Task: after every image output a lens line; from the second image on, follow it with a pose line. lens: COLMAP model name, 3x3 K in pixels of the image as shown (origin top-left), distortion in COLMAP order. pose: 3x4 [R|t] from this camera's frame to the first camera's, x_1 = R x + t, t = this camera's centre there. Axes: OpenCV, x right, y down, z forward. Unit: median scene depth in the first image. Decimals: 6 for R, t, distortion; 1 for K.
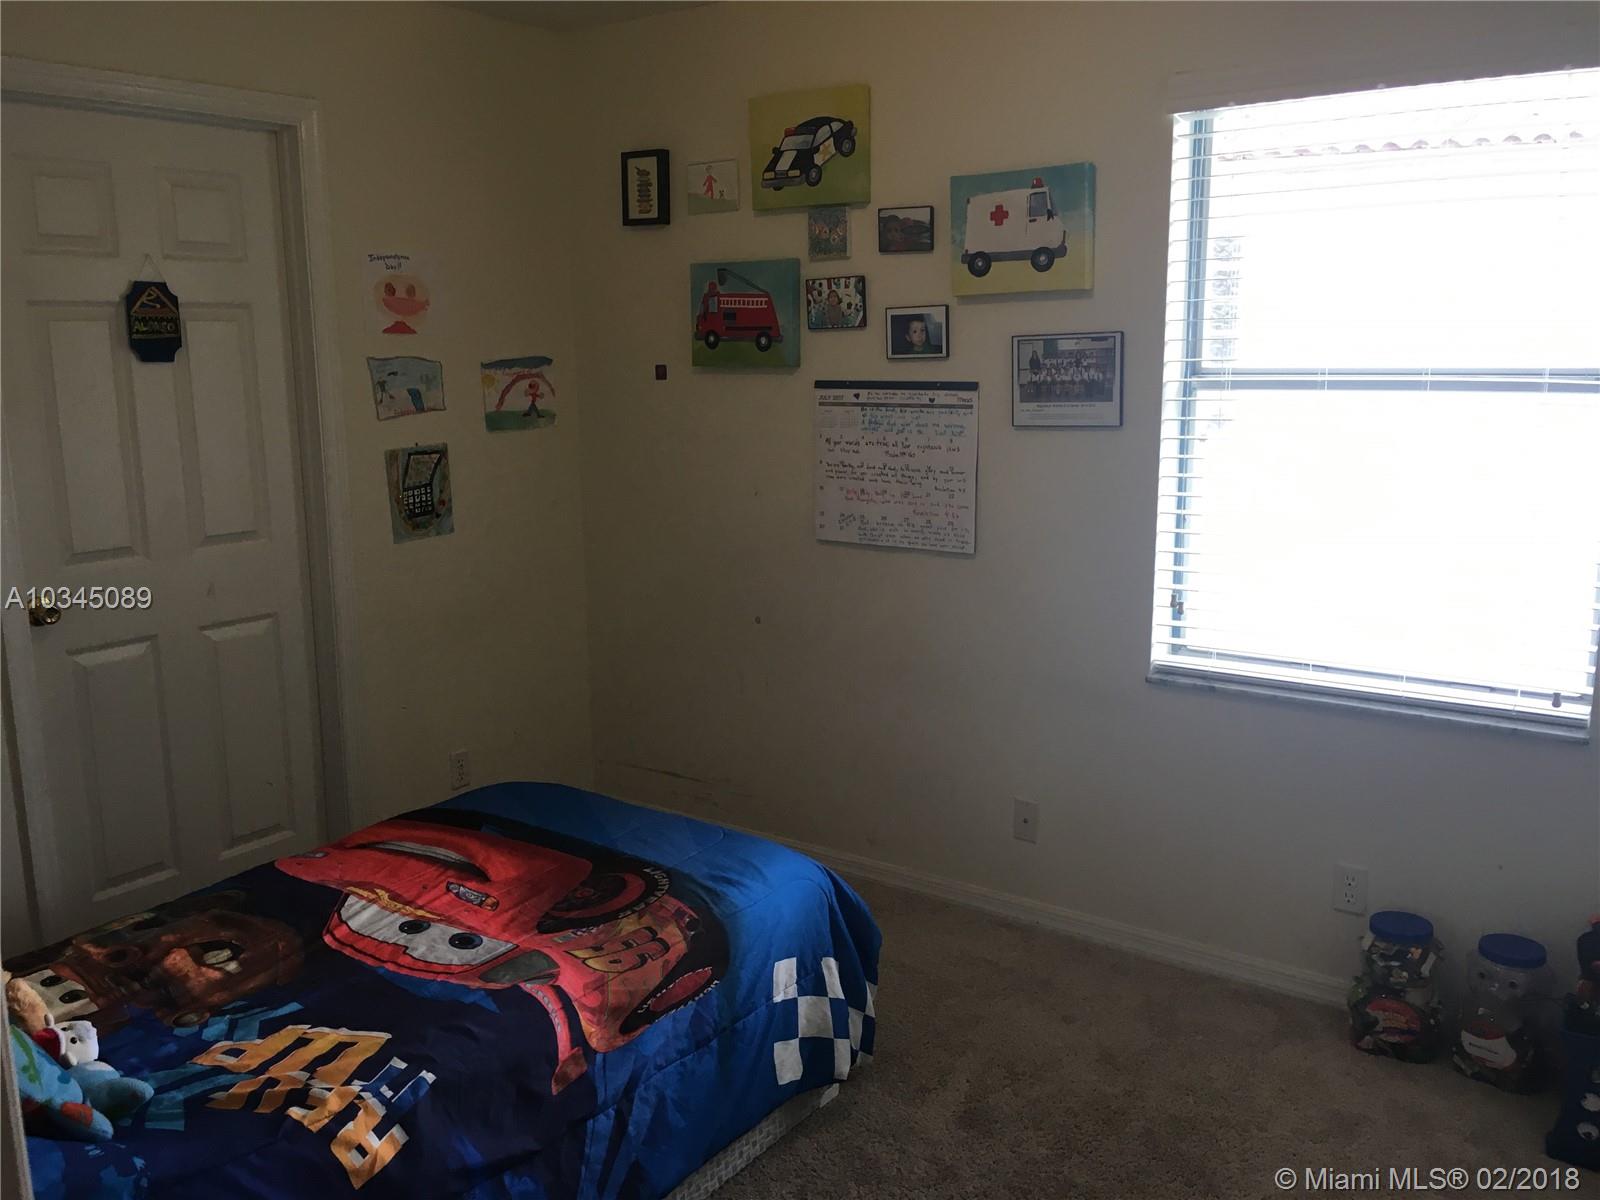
lens RADIAL K [[1369.5, 0, 800.0], [0, 1369.5, 600.0], [0, 0, 1]] dist [0.040309, -0.004173]
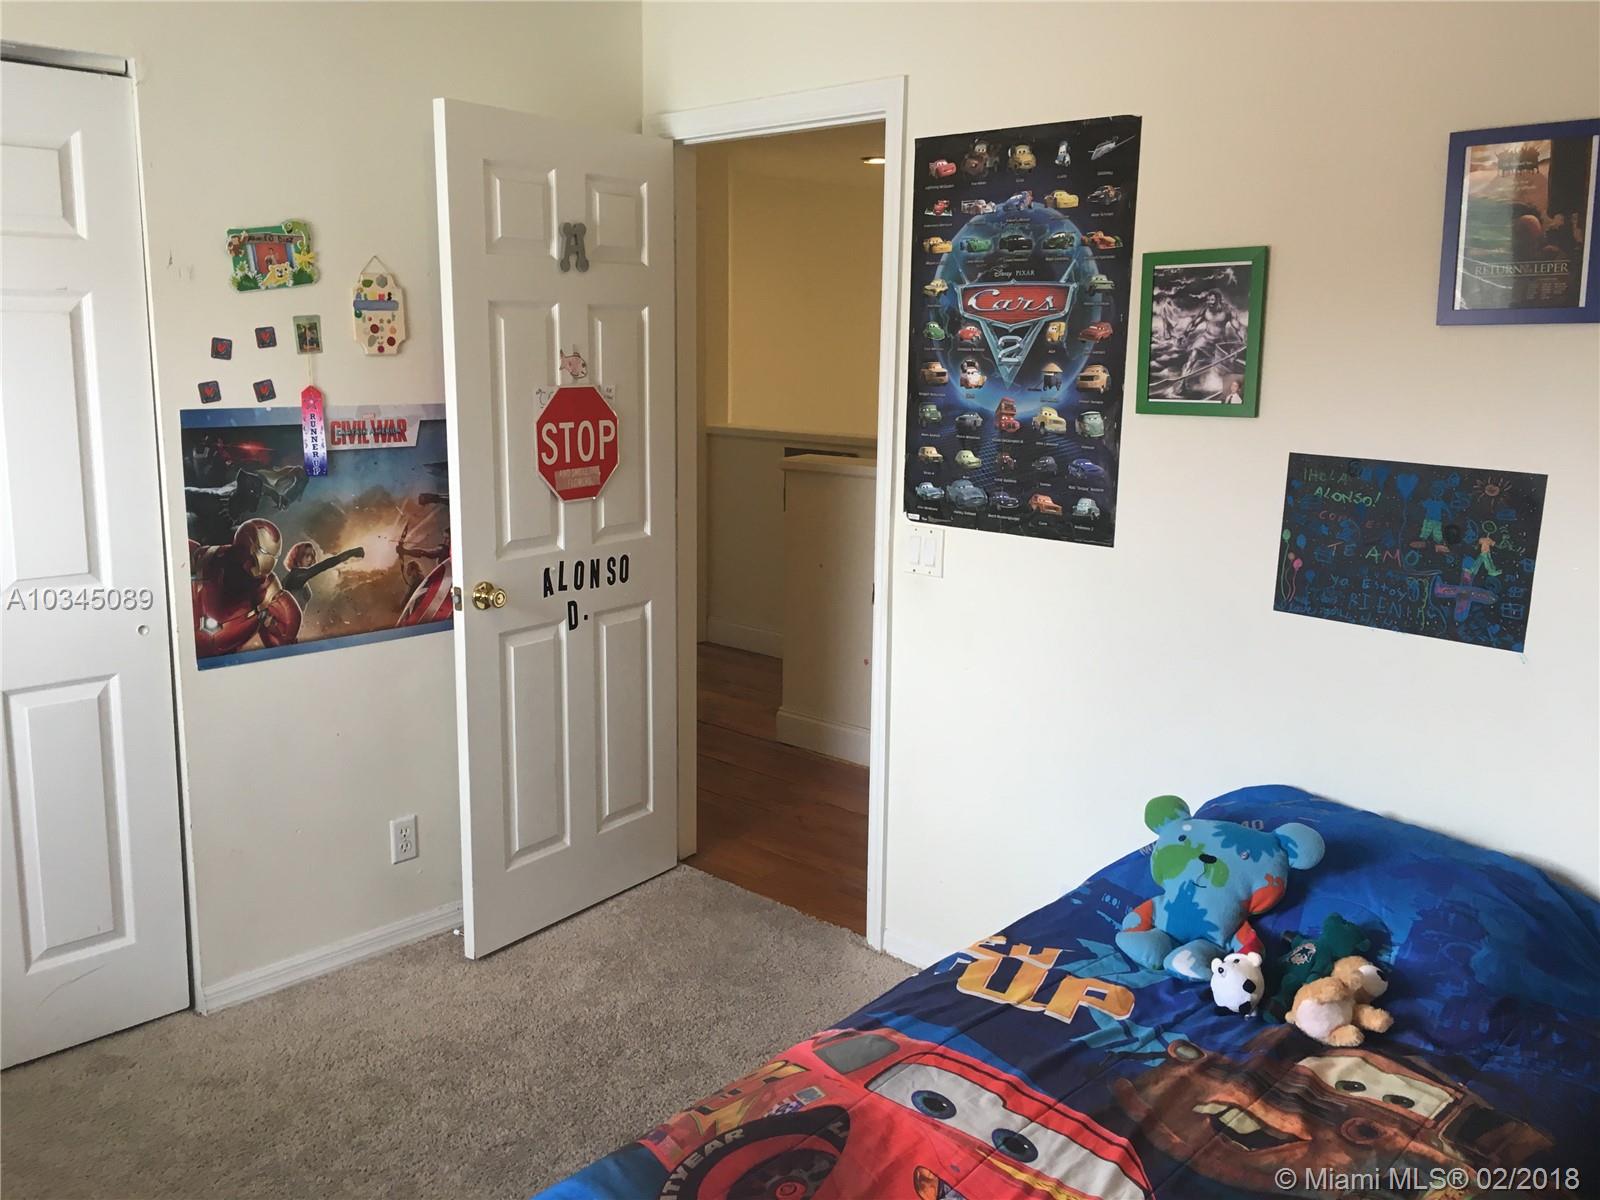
lens RADIAL K [[1369.5, 0, 800.0], [0, 1369.5, 600.0], [0, 0, 1]] dist [0.040309, -0.004173]
pose [[-0.991570, -0.017881, 0.128330, -0.265302], [0.030724, 0.929738, 0.366939, -0.324646], [-0.125874, 0.367789, -0.921351, 1.653721]]
